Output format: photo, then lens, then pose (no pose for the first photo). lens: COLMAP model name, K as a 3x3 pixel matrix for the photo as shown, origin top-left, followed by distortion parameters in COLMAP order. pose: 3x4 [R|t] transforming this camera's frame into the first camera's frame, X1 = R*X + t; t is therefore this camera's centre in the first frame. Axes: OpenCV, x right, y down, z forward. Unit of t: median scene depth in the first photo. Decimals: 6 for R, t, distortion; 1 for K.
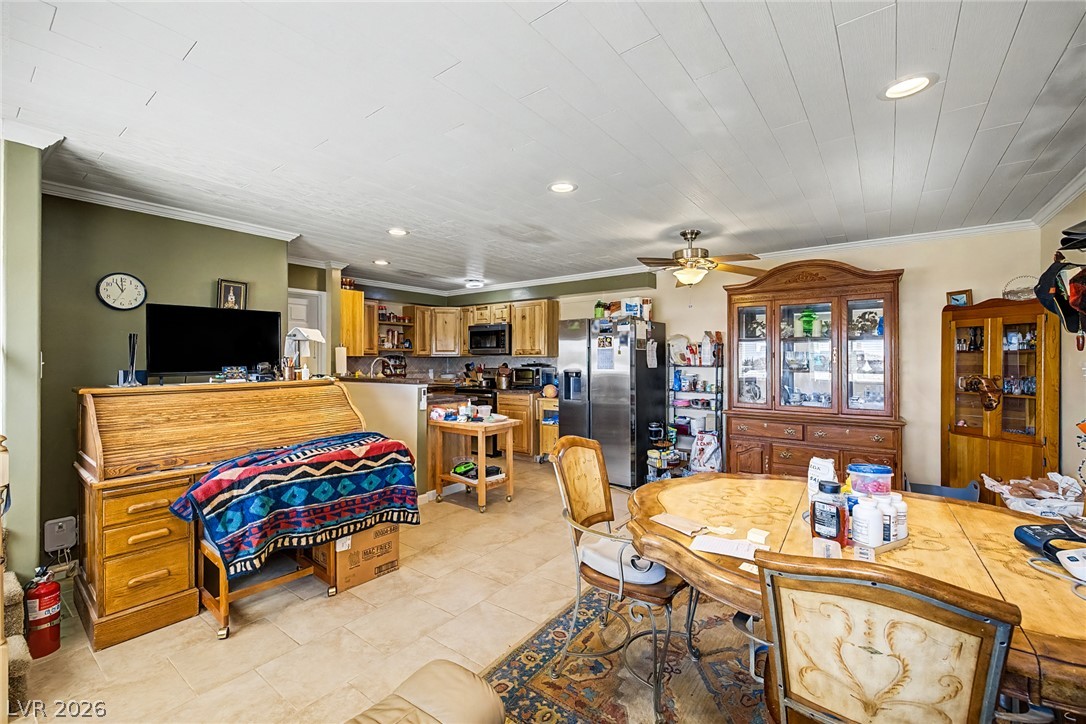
lens RADIAL K [[458.1, 0, 538.5], [0, 458.1, 355.0], [0, 0, 1]] dist [0.002430, -0.000546]
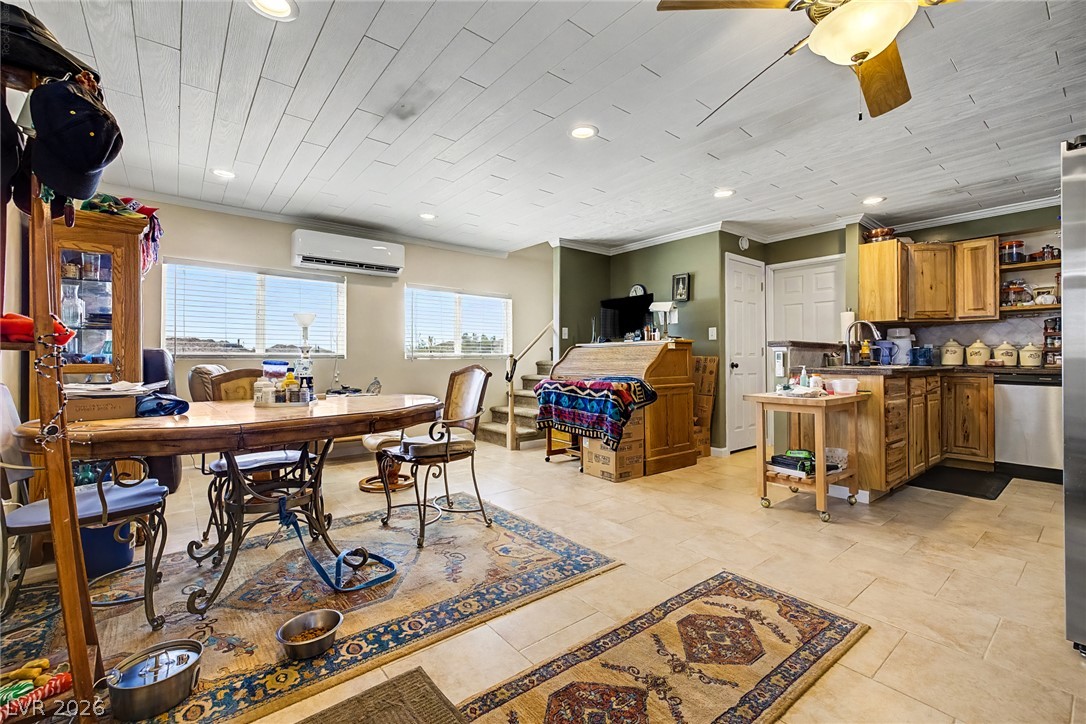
lens RADIAL K [[458.1, 0, 538.5], [0, 458.1, 355.0], [0, 0, 1]] dist [0.002430, -0.000546]
pose [[-0.245912, -0.005344, -0.969277, 1.068790], [0.007048, 0.999949, -0.007301, 0.125635], [0.969266, -0.008627, -0.245862, 1.190346]]
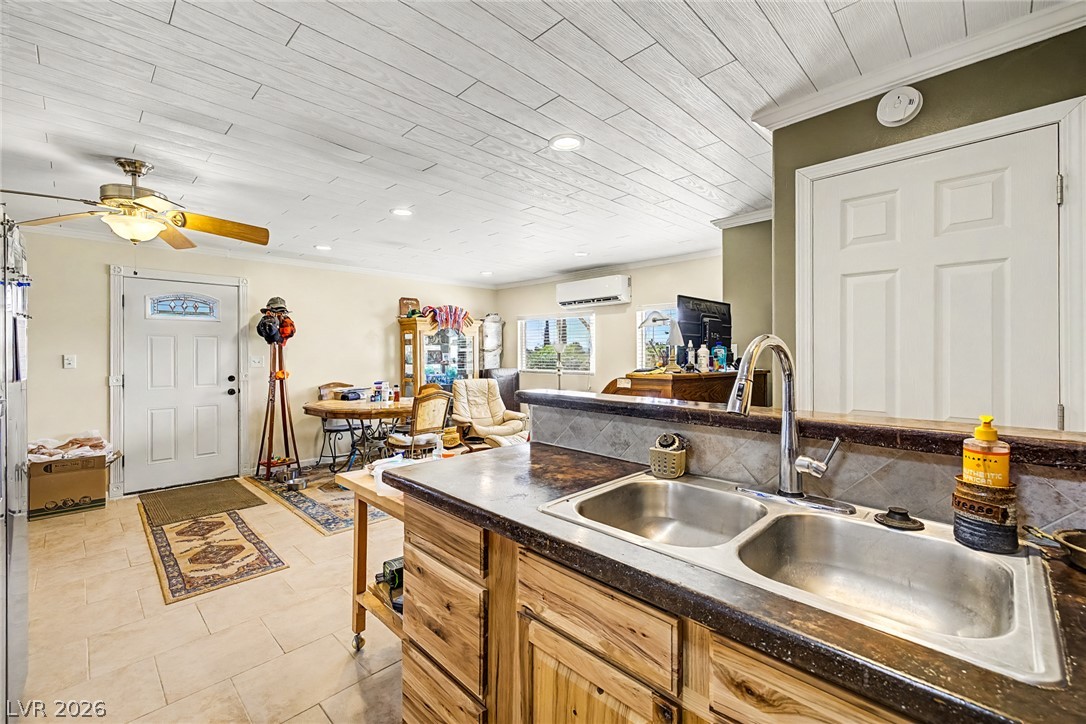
lens RADIAL K [[458.1, 0, 538.5], [0, 458.1, 355.0], [0, 0, 1]] dist [0.002430, -0.000546]
pose [[-0.991648, 0.003559, 0.128922, -0.533250], [0.003212, 0.999991, -0.002893, 0.023388], [-0.128932, -0.002455, -0.991650, 2.292341]]
